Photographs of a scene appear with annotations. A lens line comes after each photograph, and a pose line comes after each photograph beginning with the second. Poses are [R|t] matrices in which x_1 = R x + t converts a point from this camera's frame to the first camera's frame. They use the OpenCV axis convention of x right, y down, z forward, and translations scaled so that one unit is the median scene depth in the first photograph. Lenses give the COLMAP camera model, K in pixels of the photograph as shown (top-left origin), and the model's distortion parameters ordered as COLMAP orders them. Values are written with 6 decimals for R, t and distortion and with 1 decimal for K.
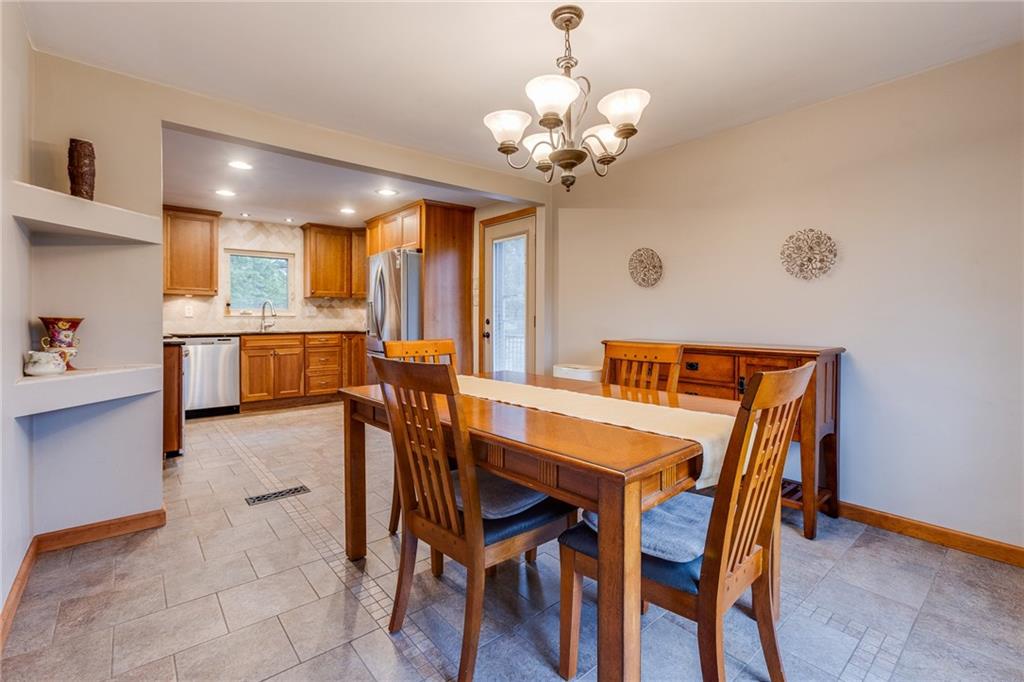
lens RADIAL K [[461.5, 0, 488.9], [0, 461.5, 322.4], [0, 0, 1]] dist [-0.012134, 0.008916]
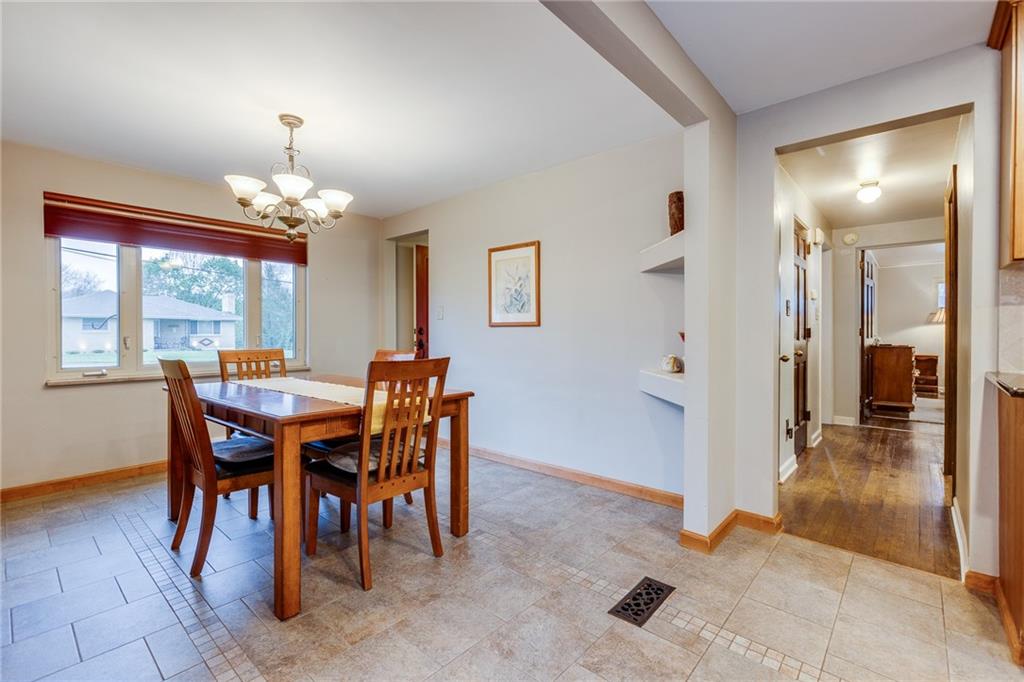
lens RADIAL K [[461.5, 0, 501.0], [0, 461.5, 331.1], [0, 0, 1]] dist [-0.012134, 0.008916]
pose [[-0.985941, -0.000401, -0.167091, -0.072618], [-0.001945, 0.999957, 0.009079, -0.009157], [0.167080, 0.009276, -0.985900, 0.816653]]
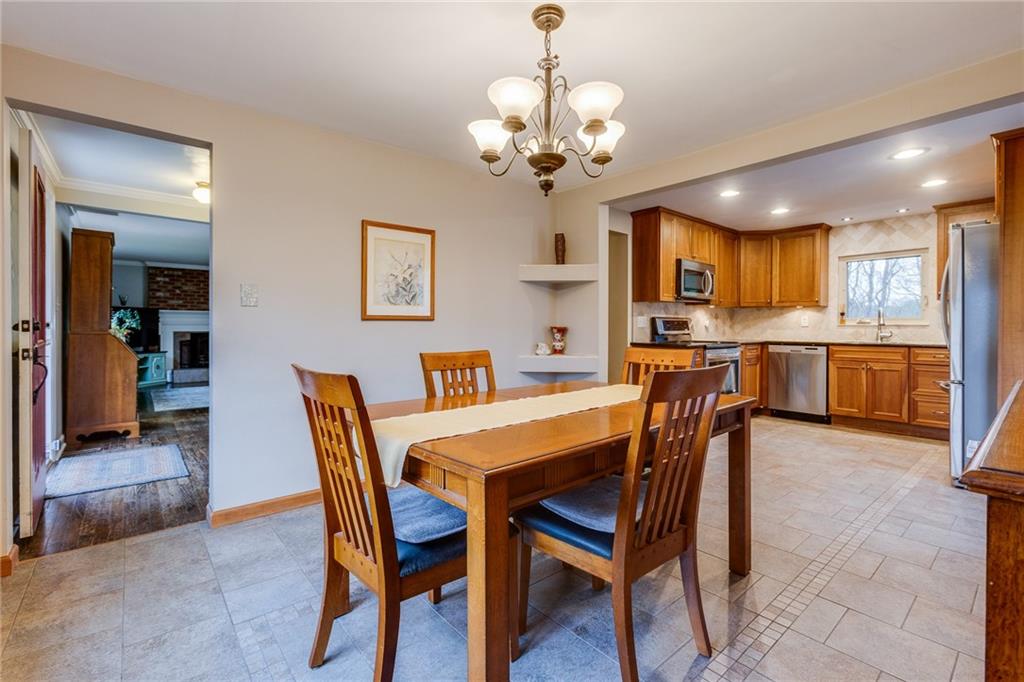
lens RADIAL K [[461.5, 0, 524.5], [0, 461.5, 328.5], [0, 0, 1]] dist [-0.012134, 0.008916]
pose [[0.049381, 0.002874, -0.998776, 0.381951], [-0.010799, 0.999939, 0.002343, -0.002682], [0.998722, 0.010670, 0.049409, 0.285932]]
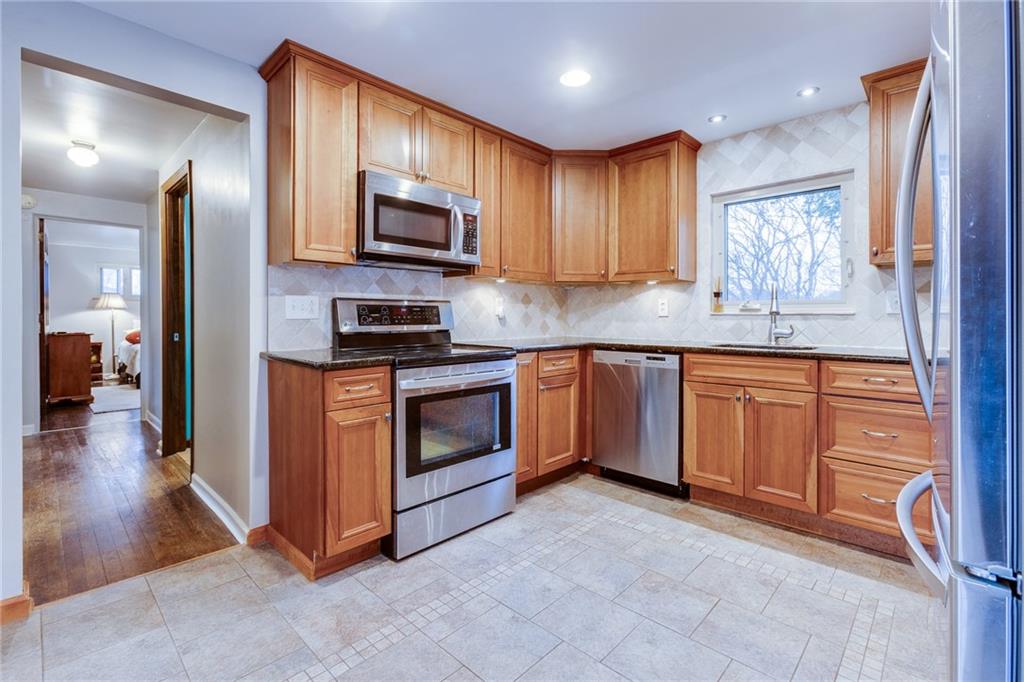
lens RADIAL K [[461.5, 0, 534.4], [0, 461.5, 316.9], [0, 0, 1]] dist [-0.012134, 0.008916]
pose [[0.167239, -0.000196, -0.985916, -0.053977], [-0.009375, 0.999954, -0.001789, -0.008319], [0.985872, 0.009542, 0.167230, 0.704259]]
